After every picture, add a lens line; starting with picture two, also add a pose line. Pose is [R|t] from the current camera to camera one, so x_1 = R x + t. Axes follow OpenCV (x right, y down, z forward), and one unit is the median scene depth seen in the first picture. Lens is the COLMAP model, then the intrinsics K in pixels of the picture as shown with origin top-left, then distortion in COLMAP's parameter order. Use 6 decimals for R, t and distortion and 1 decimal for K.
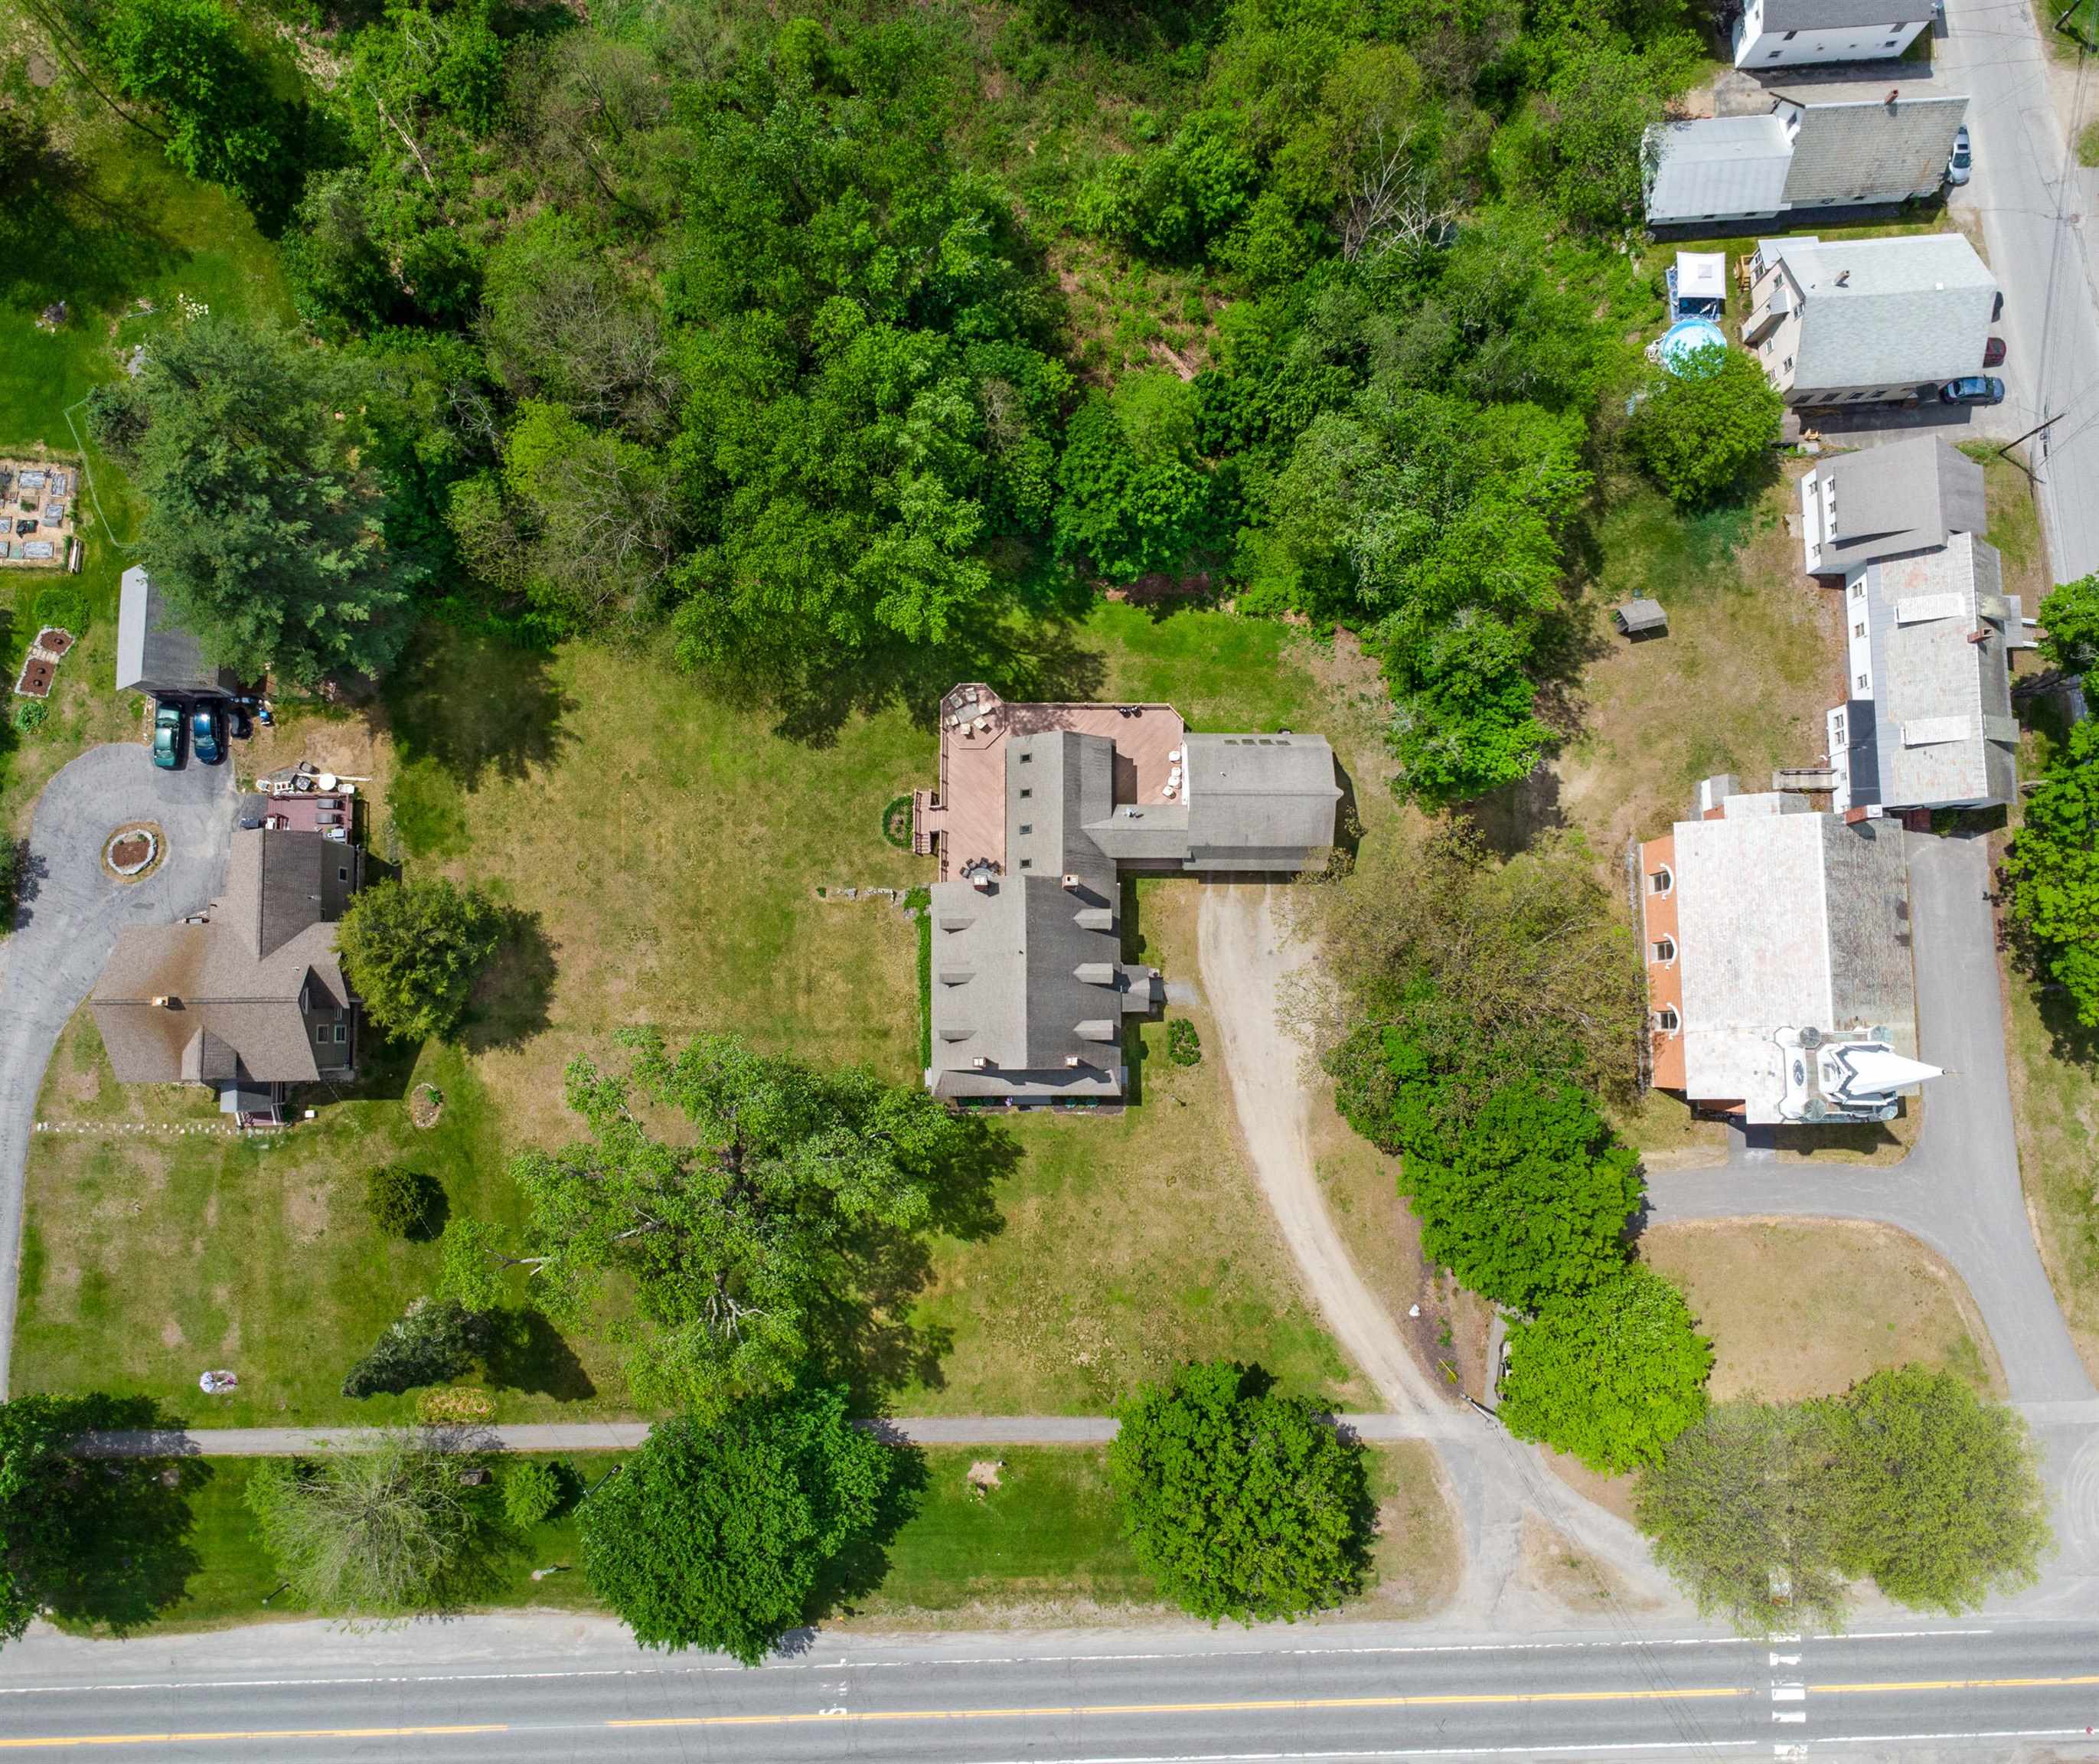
lens RADIAL K [[1661.7, 0, 1049.5], [0, 1661.7, 882.0], [0, 0, 1]] dist [-0.130902, -0.000328]
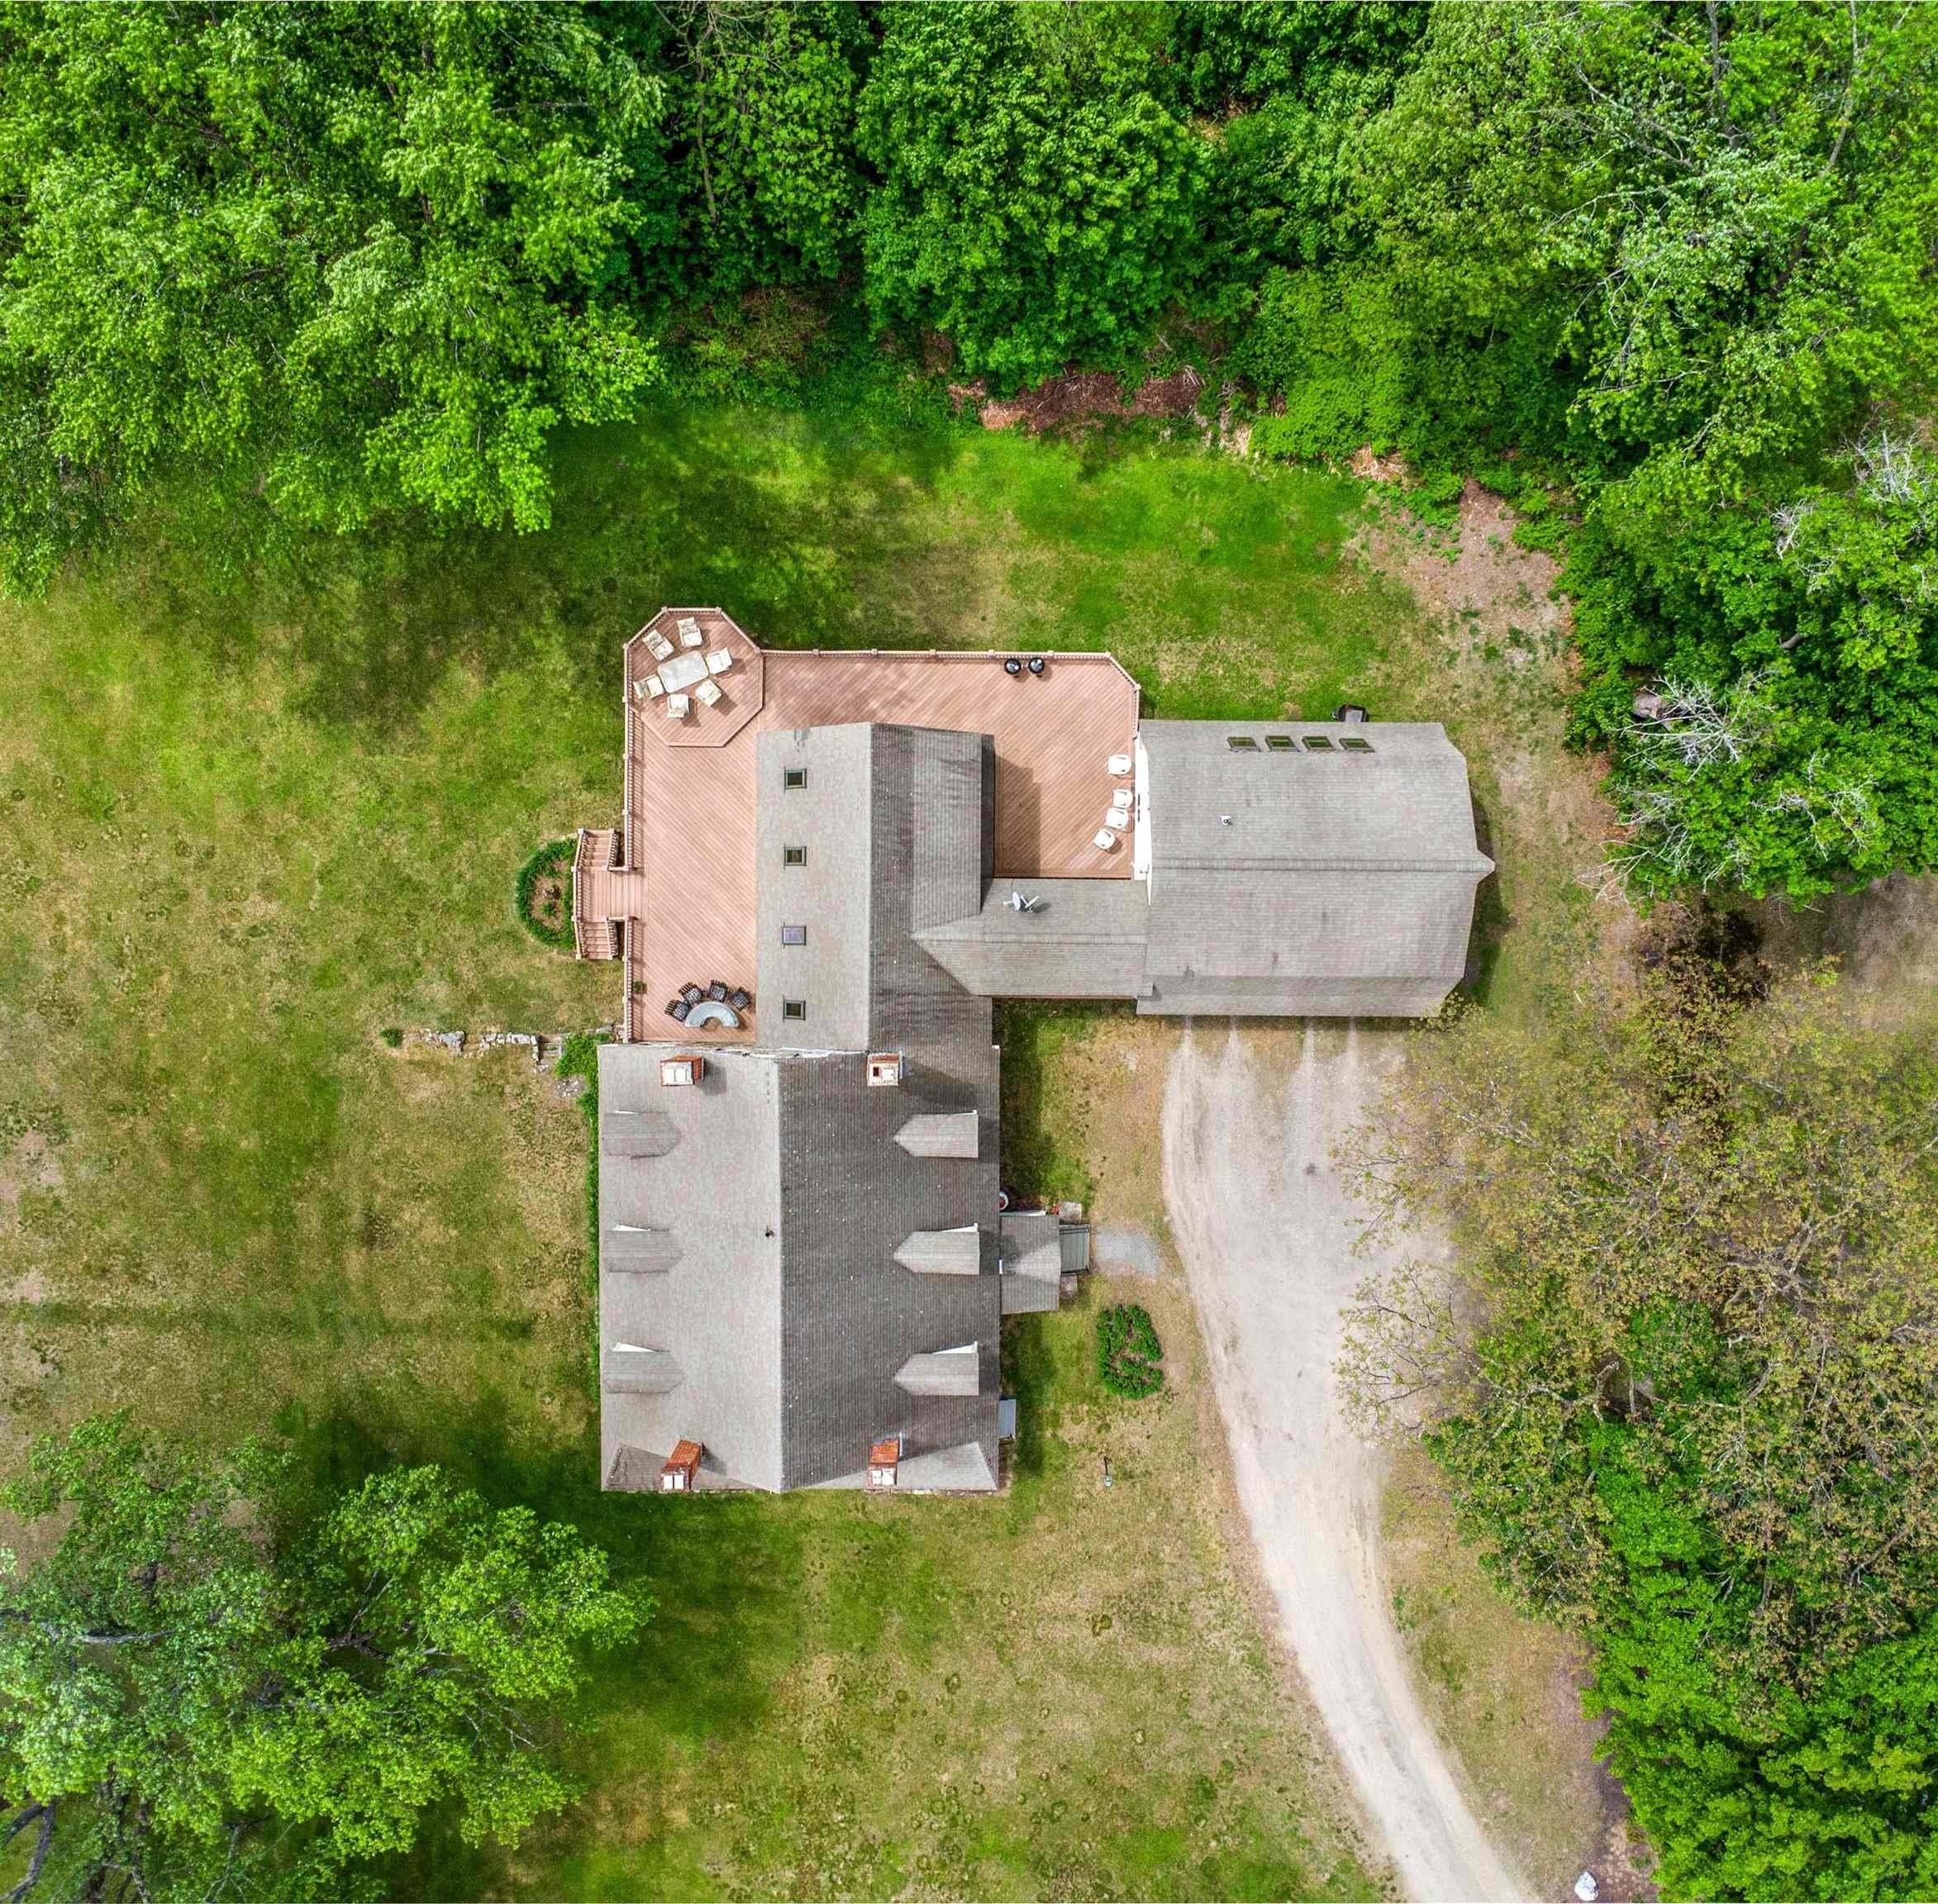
lens RADIAL K [[1795.2, 0, 969.0], [0, 1795.2, 952.0], [0, 0, 1]] dist [-0.017082, -0.005296]
pose [[0.999972, 0.005872, -0.004540, 0.035099], [-0.005355, 0.994302, 0.106466, -0.077572], [0.005140, -0.106439, 0.994306, 0.486007]]
